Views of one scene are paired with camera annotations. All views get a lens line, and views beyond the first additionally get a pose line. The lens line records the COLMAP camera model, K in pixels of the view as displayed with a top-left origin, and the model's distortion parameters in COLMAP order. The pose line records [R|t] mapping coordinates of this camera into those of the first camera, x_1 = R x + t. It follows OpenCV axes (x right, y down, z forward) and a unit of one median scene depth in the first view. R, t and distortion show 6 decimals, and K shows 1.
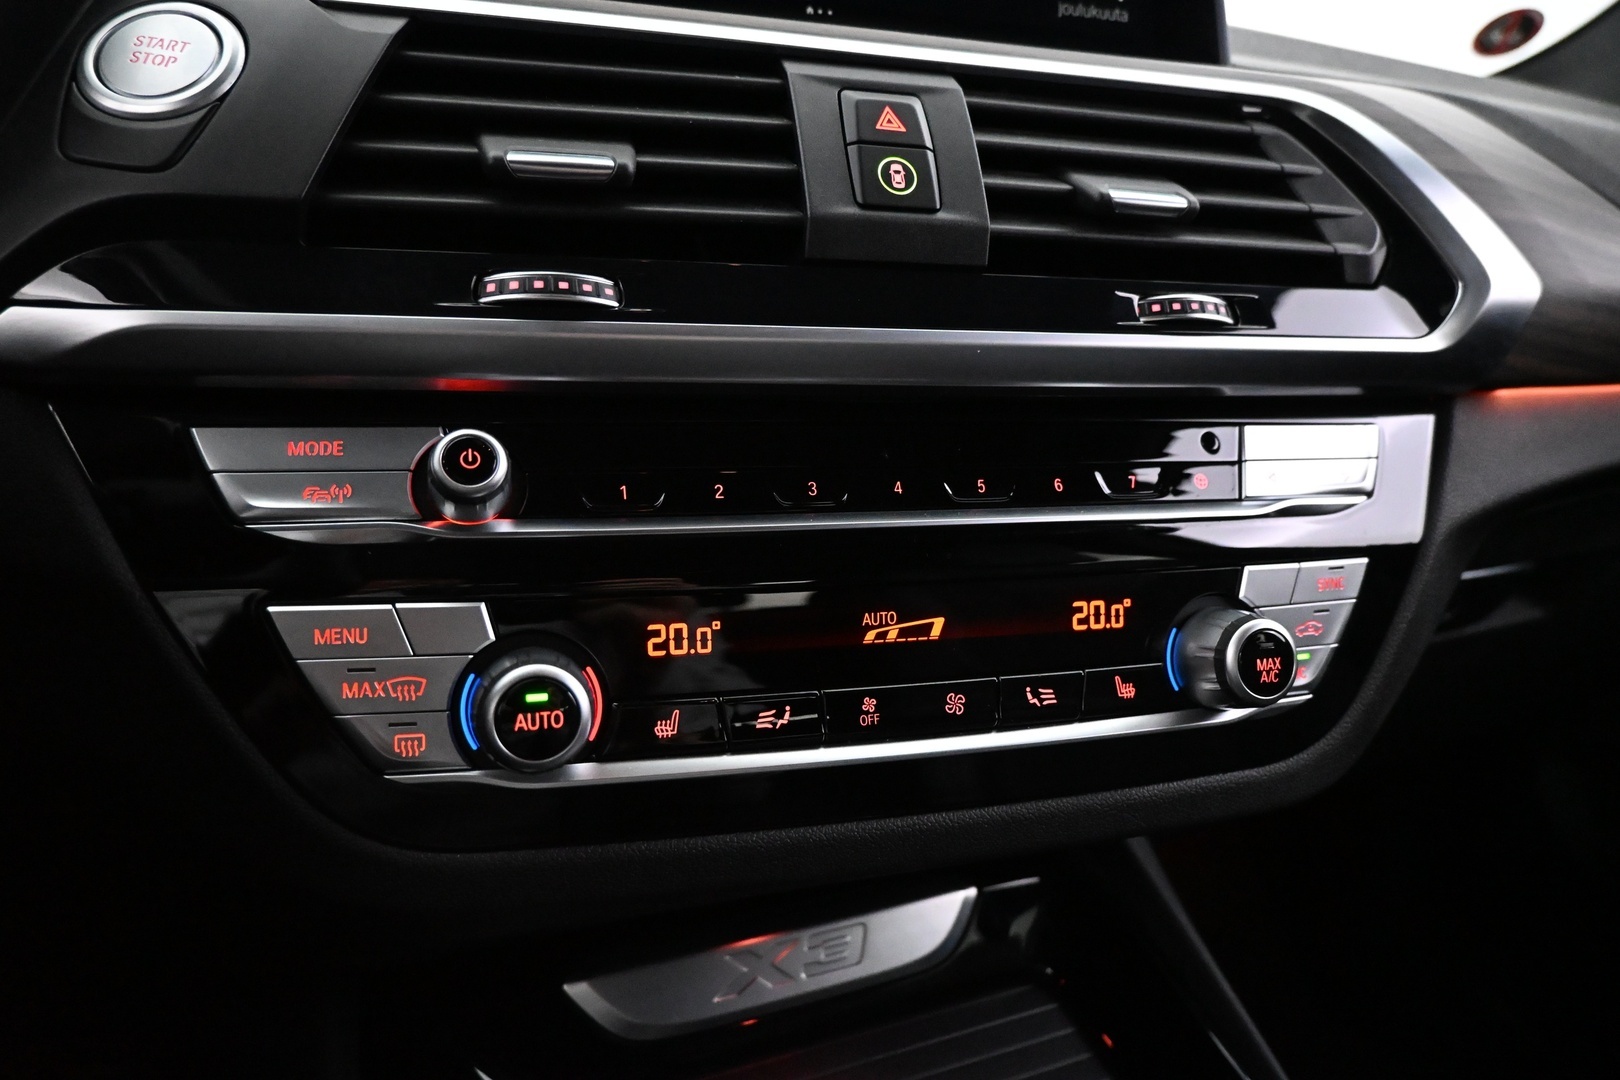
lens RADIAL K [[1099.8, 0, 810.0], [0, 1099.8, 540.0], [0, 0, 1]] dist [-0.003092, -0.001299]
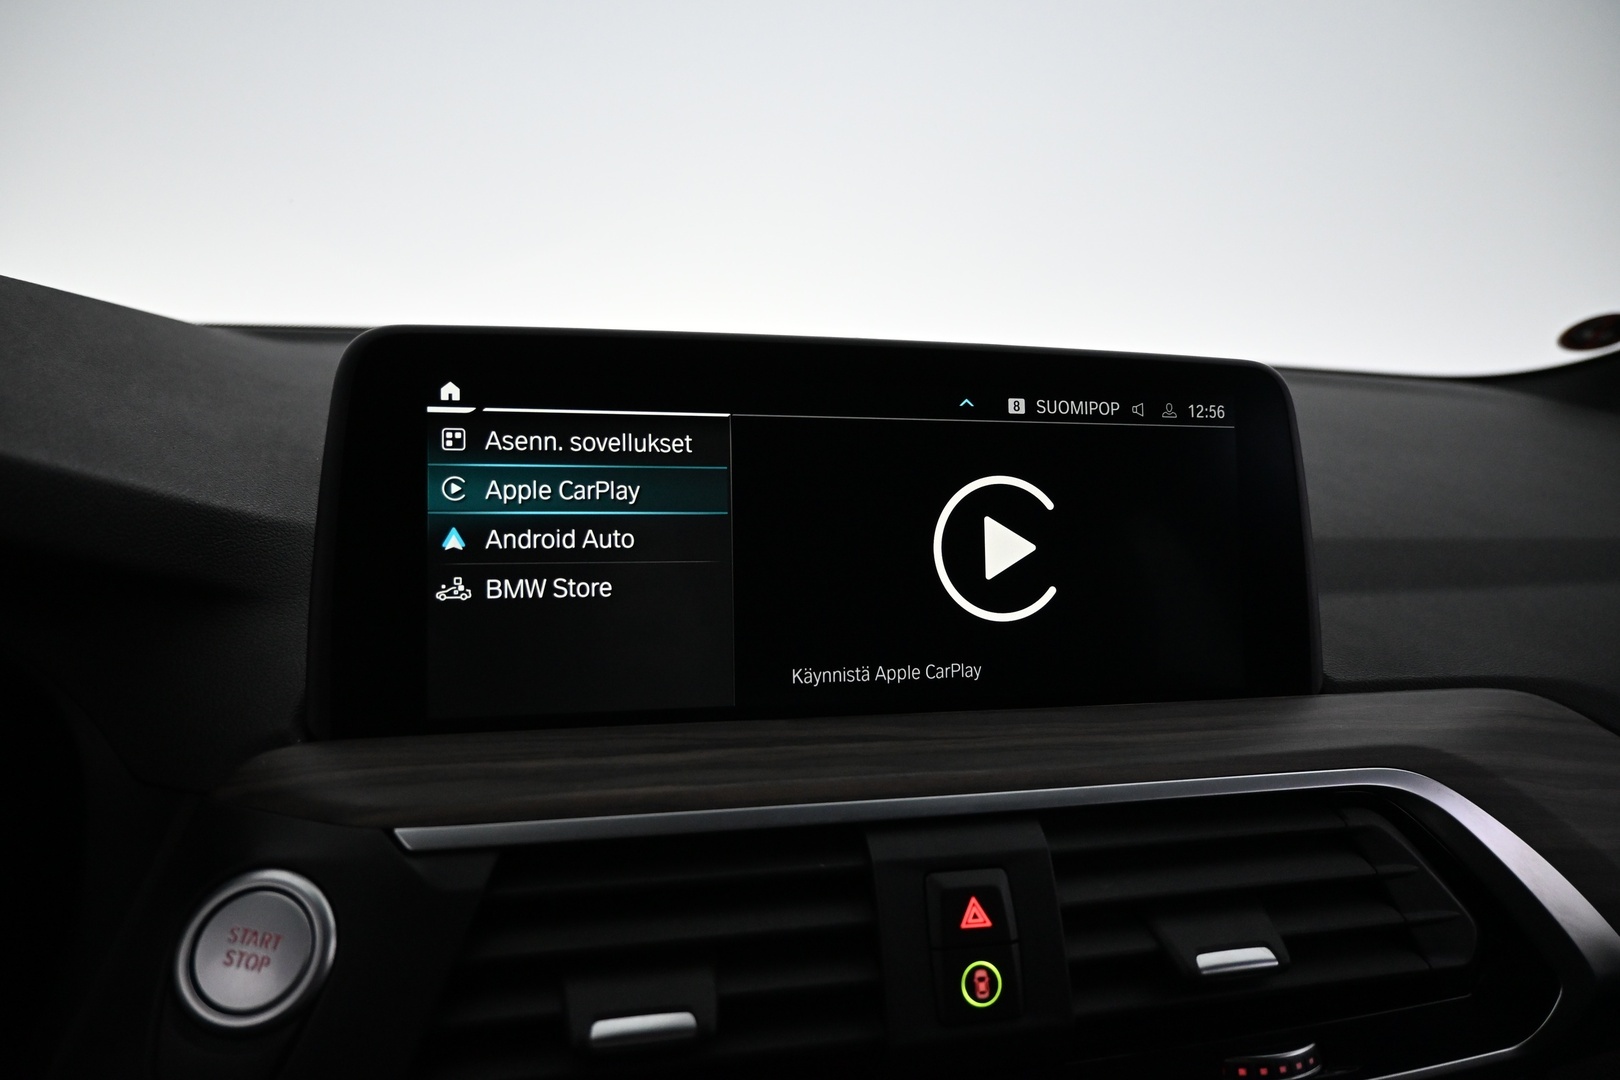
lens RADIAL K [[1099.8, 0, 810.0], [0, 1099.8, 540.0], [0, 0, 1]] dist [-0.003092, -0.001299]
pose [[0.998717, 0.031340, -0.039782, -0.046411], [-0.031455, 0.999503, -0.002285, -0.709732], [0.039691, 0.003533, 0.999206, 0.010872]]
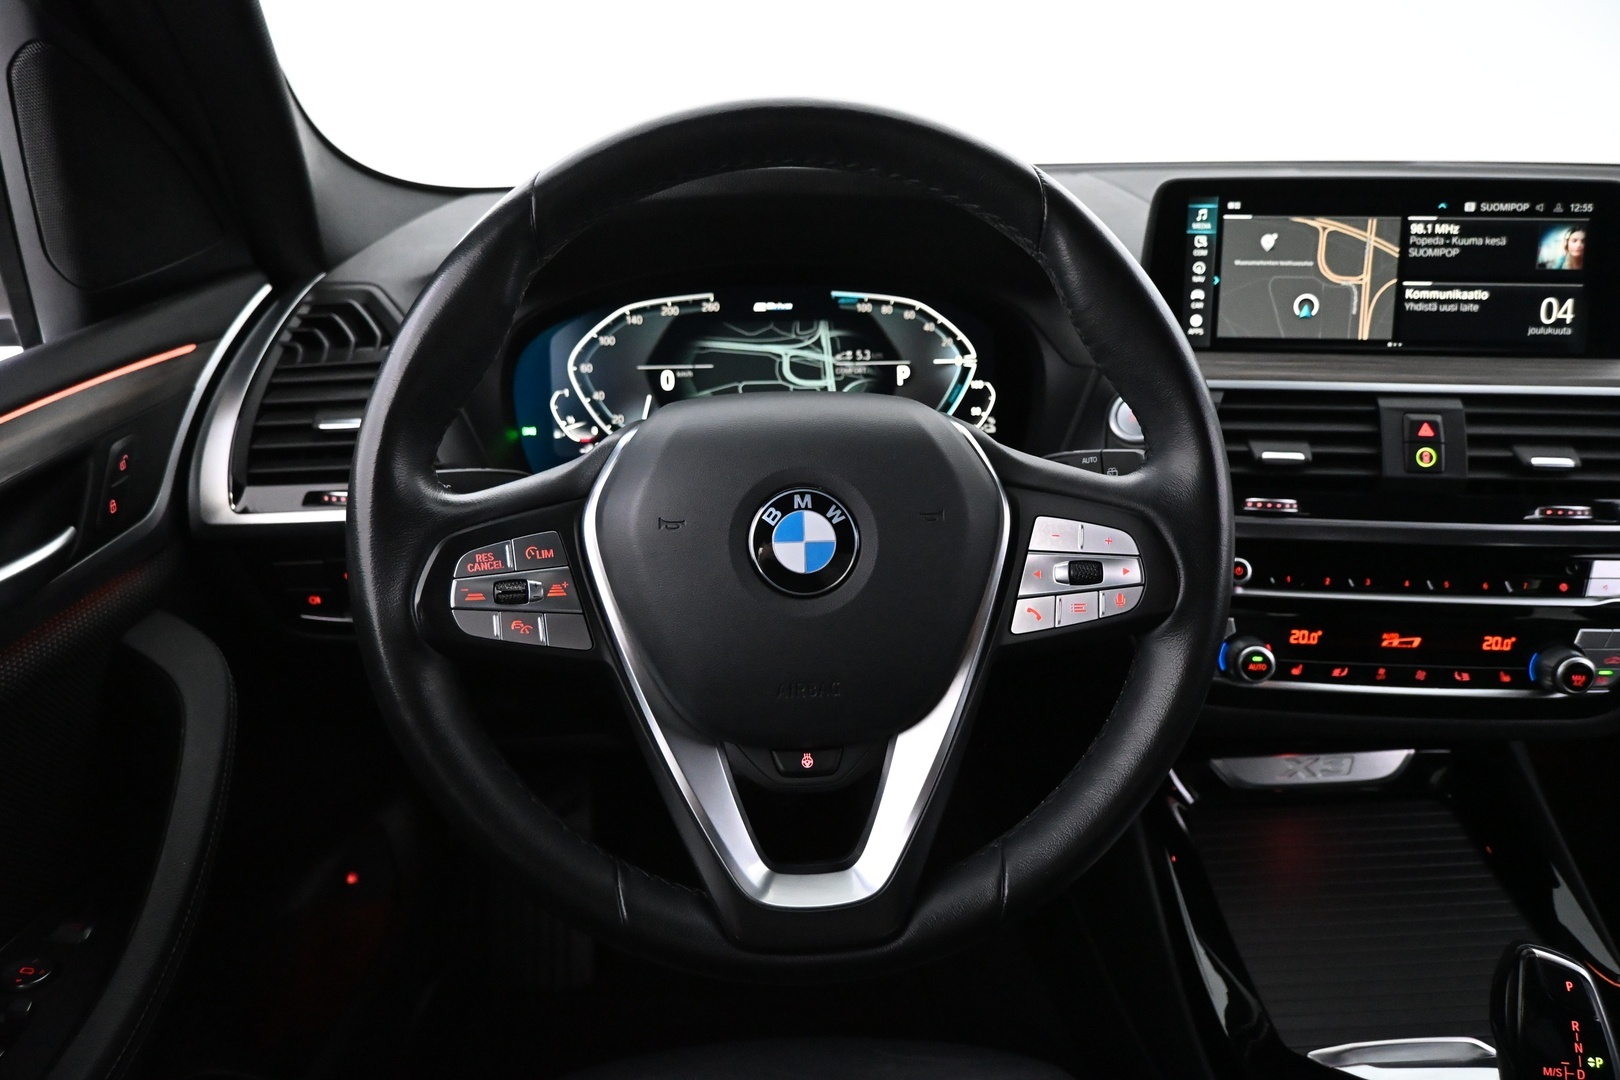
lens RADIAL K [[1099.8, 0, 810.0], [0, 1099.8, 540.0], [0, 0, 1]] dist [-0.003092, -0.001299]
pose [[0.932628, 0.107920, -0.344322, -0.317690], [-0.048079, 0.982885, 0.177836, -0.504150], [0.357621, -0.149300, 0.921855, -1.644533]]
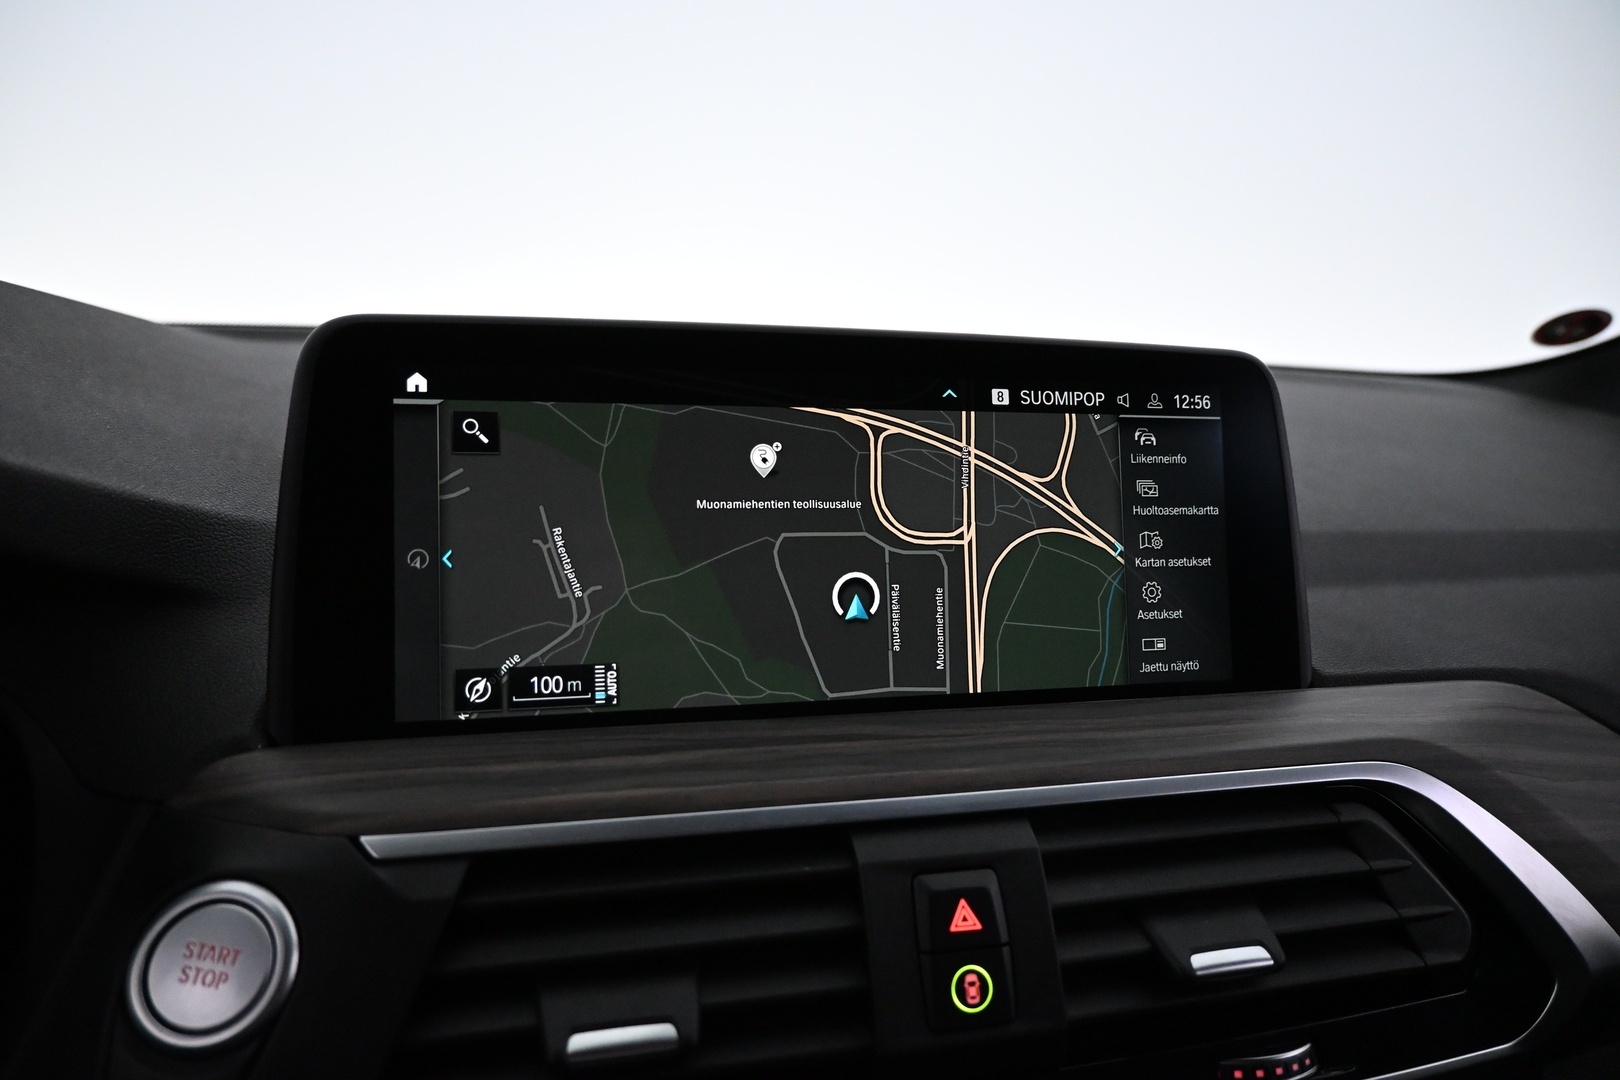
lens RADIAL K [[1099.8, 0, 810.0], [0, 1099.8, 540.0], [0, 0, 1]] dist [-0.003092, -0.001299]
pose [[0.999562, 0.023662, -0.017799, -0.052457], [-0.023796, 0.999690, -0.007342, -0.698803], [0.017620, 0.007762, 0.999815, 0.041476]]
